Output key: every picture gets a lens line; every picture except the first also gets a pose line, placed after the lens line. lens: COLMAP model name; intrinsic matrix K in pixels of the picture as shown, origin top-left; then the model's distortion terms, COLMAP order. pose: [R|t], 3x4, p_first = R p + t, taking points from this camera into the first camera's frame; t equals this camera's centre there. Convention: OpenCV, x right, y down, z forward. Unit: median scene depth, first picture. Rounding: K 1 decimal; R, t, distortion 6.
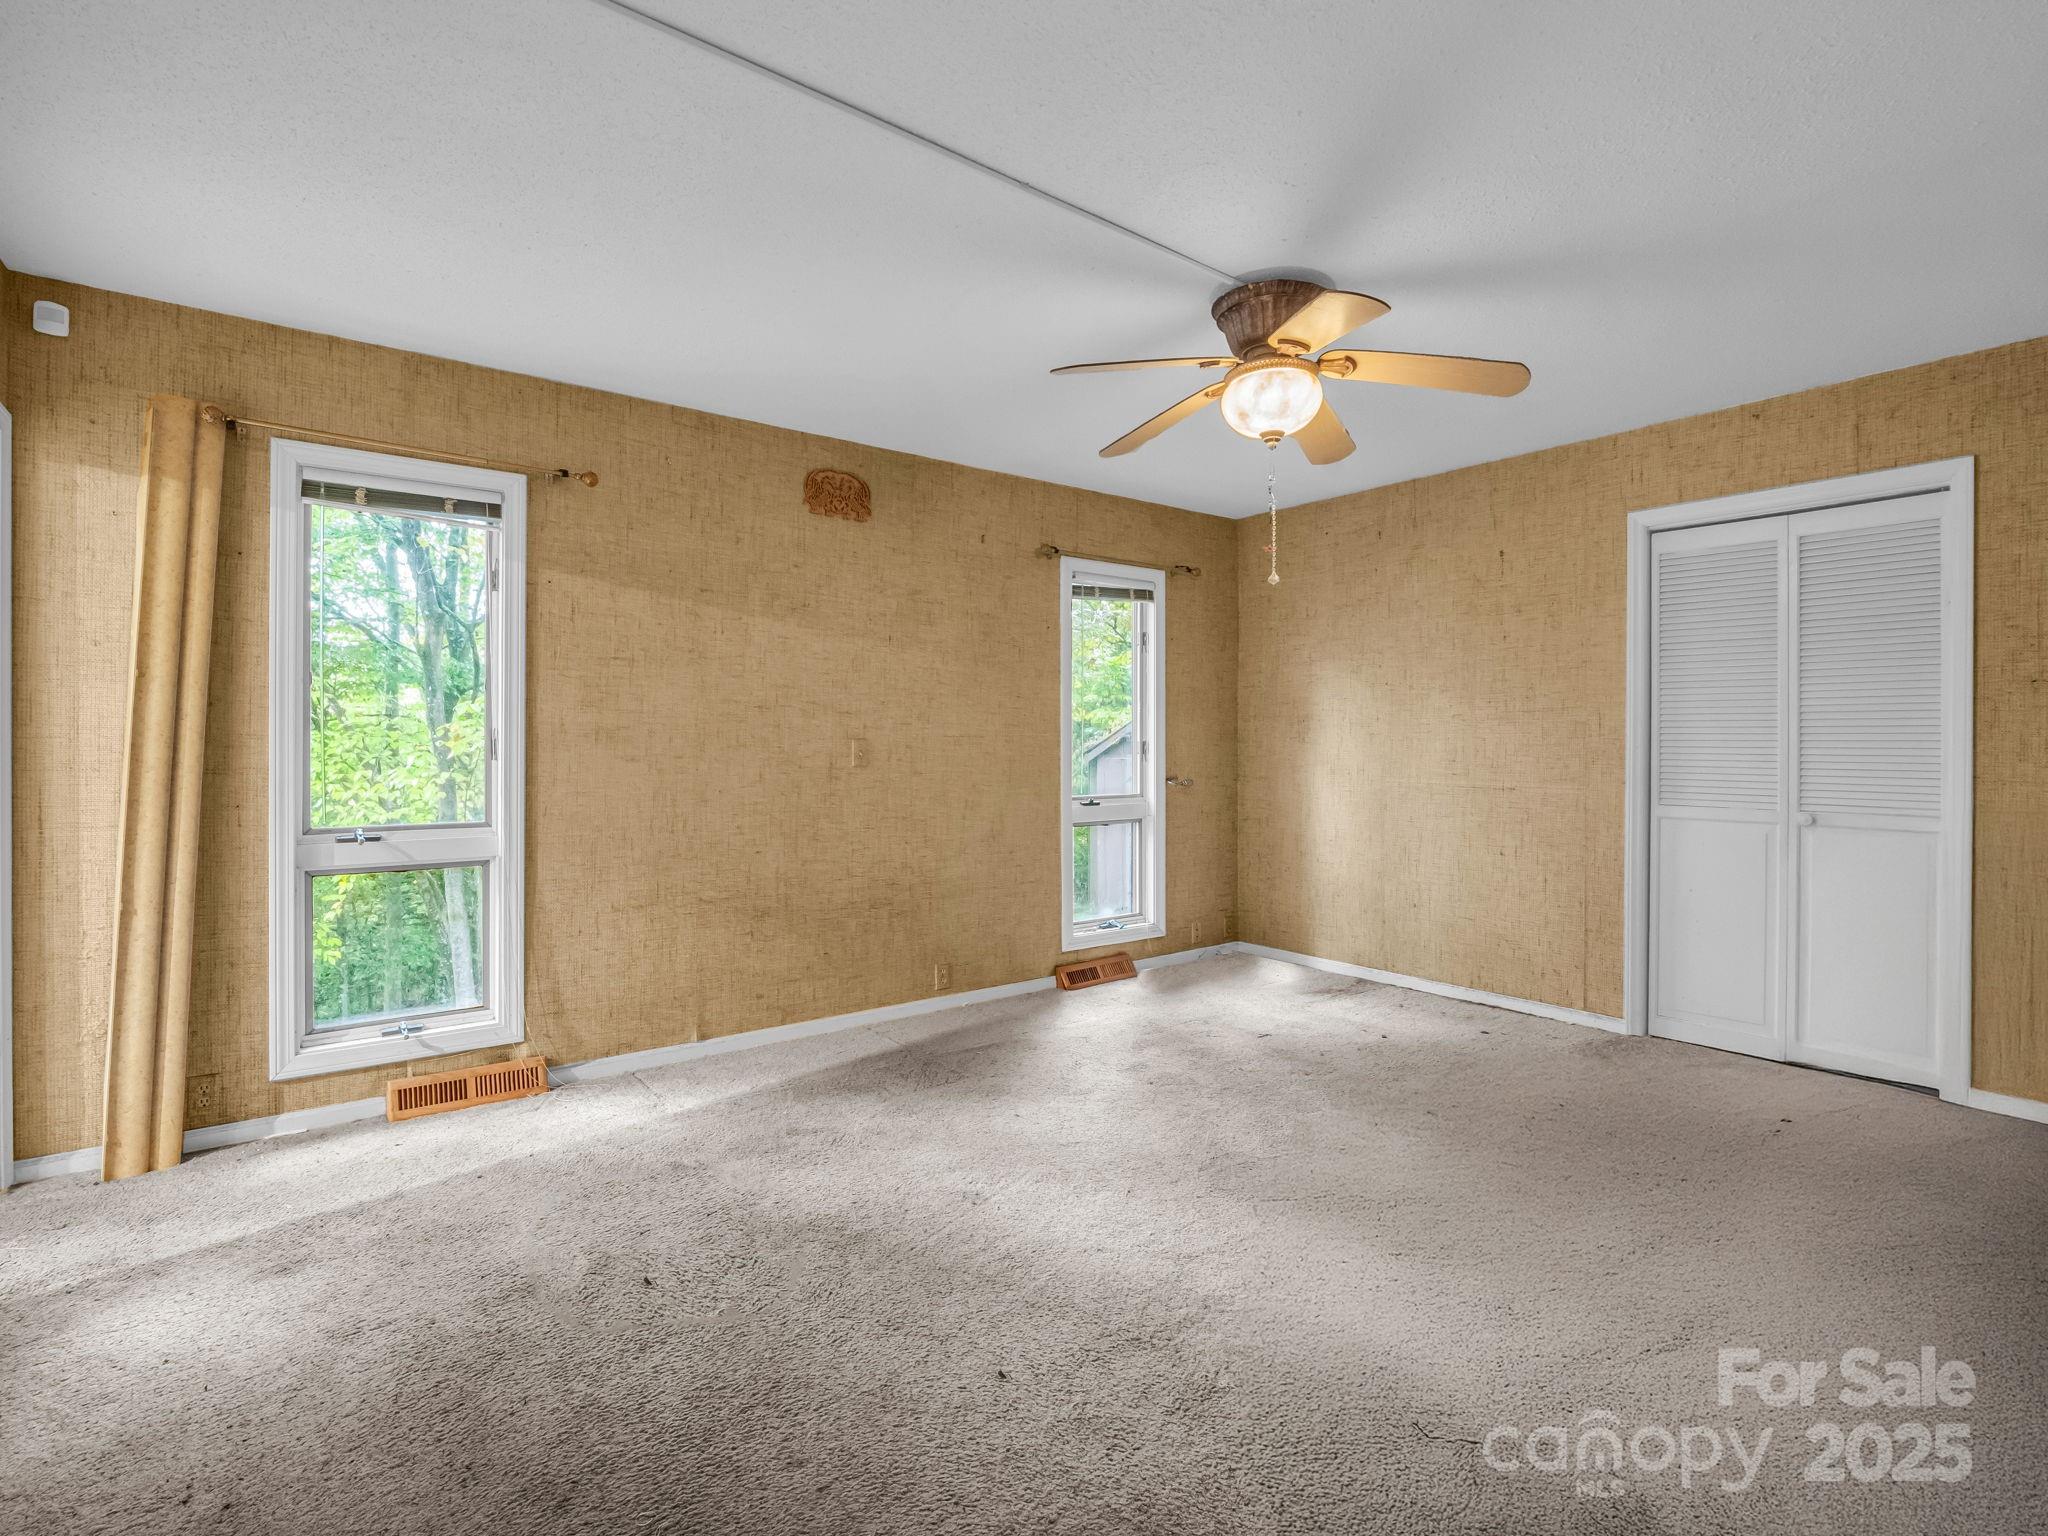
lens RADIAL K [[997.9, 0, 1021.4], [0, 997.9, 758.6], [0, 0, 1]] dist [-0.015358, -0.002351]
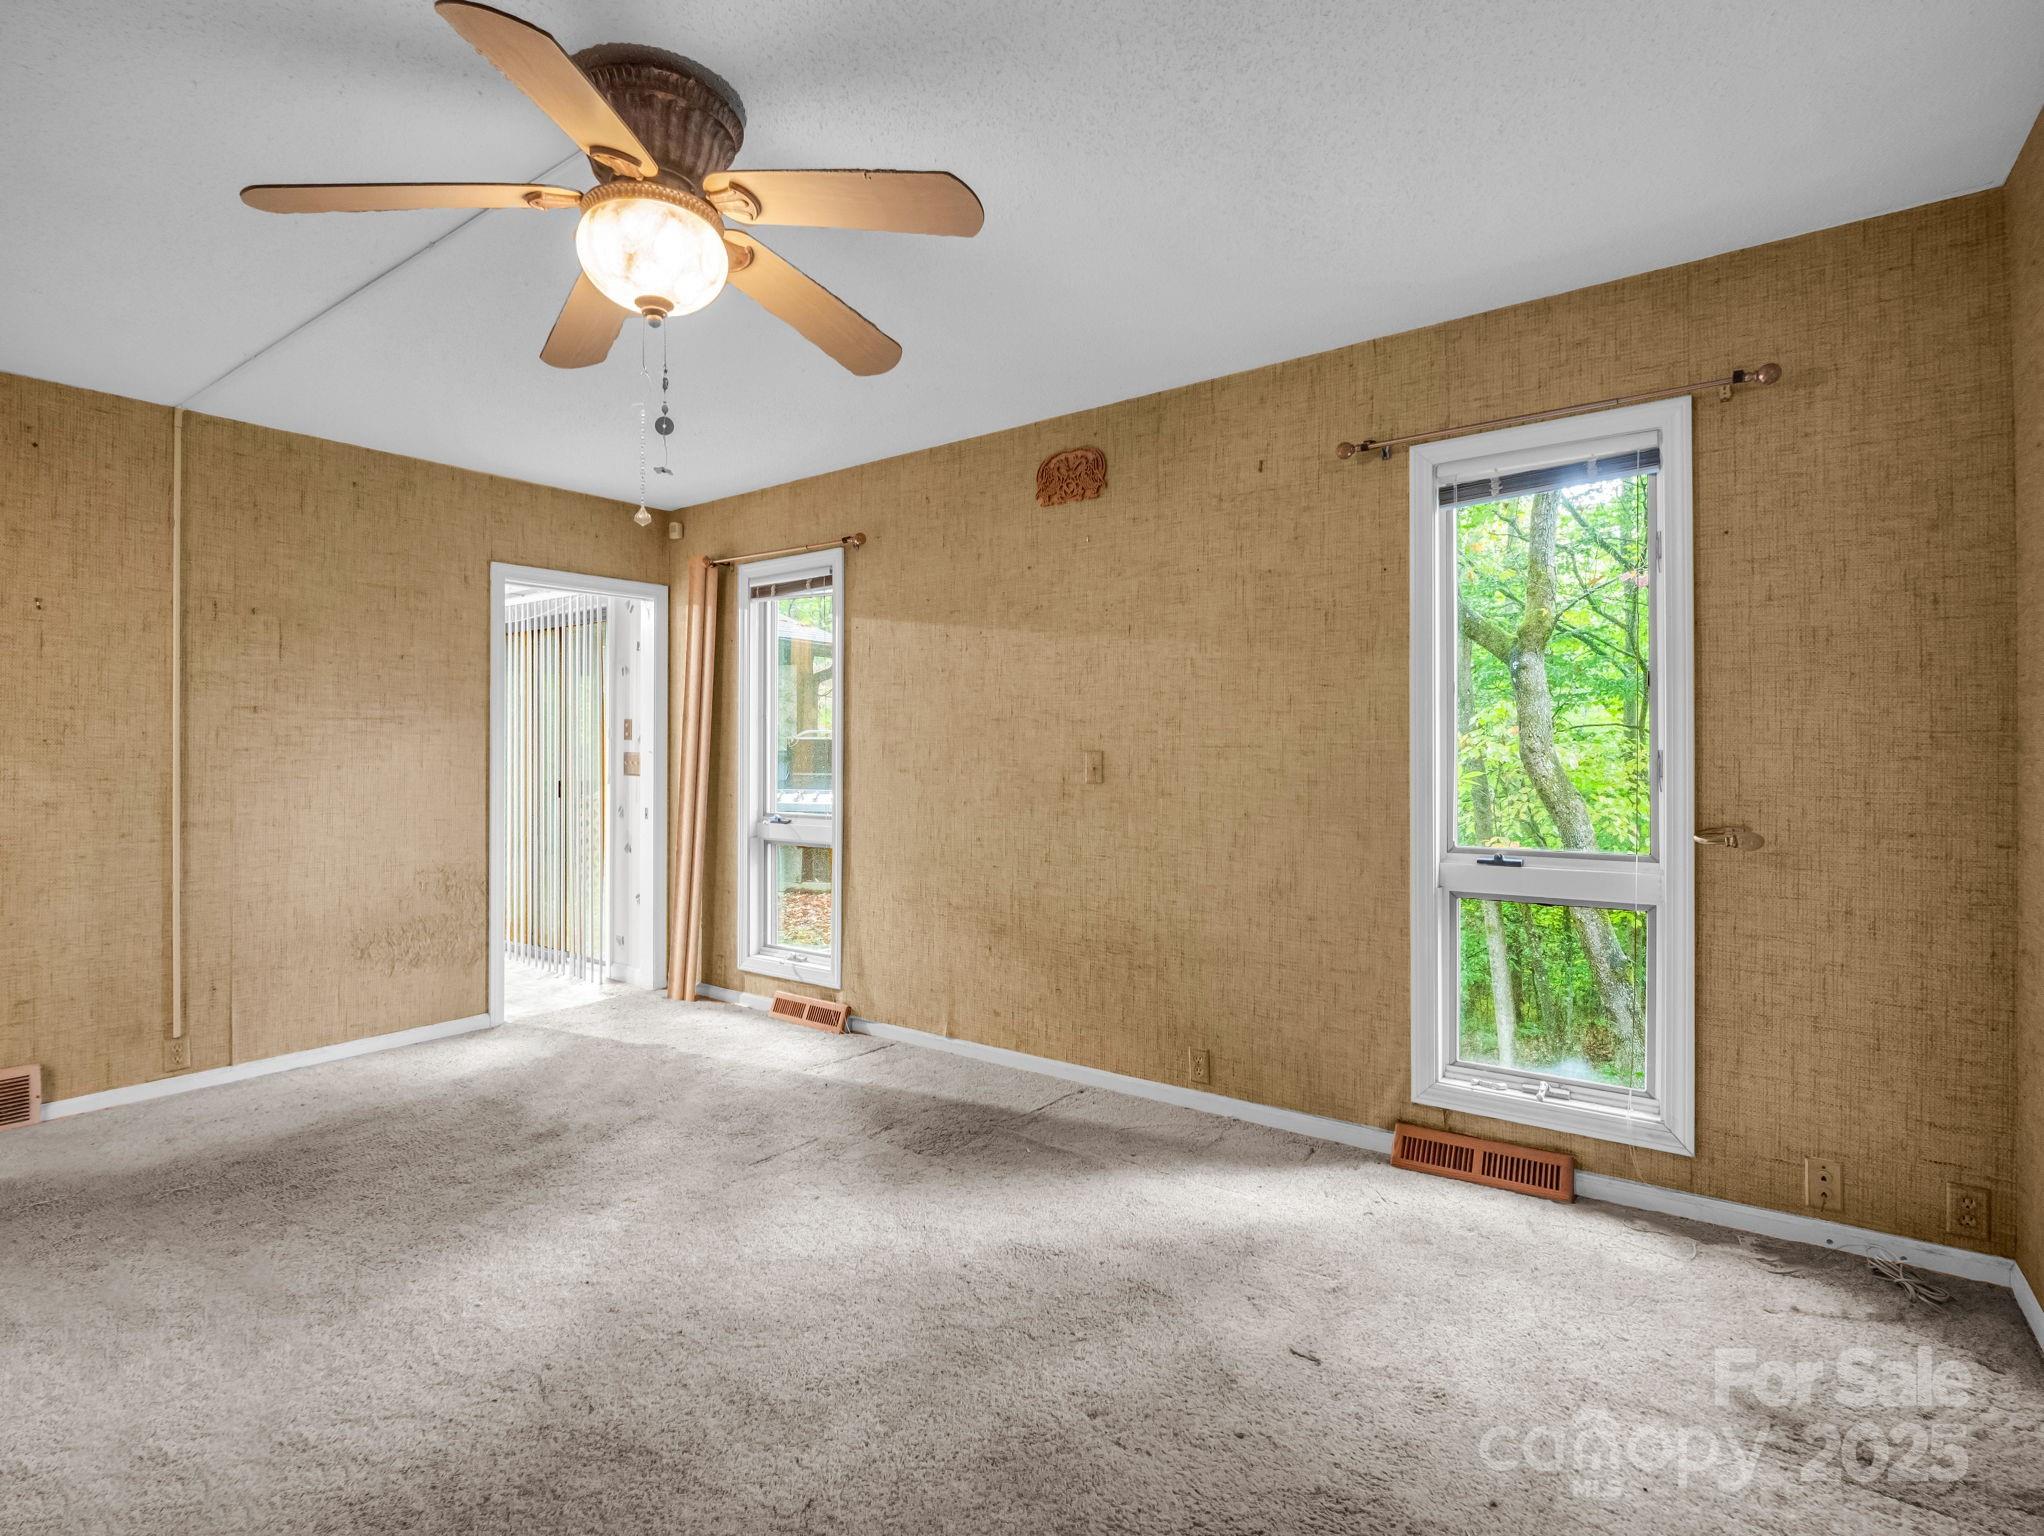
lens RADIAL K [[995.9, 0, 1018.0], [0, 995.9, 753.1], [0, 0, 1]] dist [-0.015358, -0.002351]
pose [[0.275938, -0.000559, -0.961175, 0.659000], [-0.008949, 0.999955, -0.003151, -0.014988], [0.961134, 0.009471, 0.275921, 0.717043]]
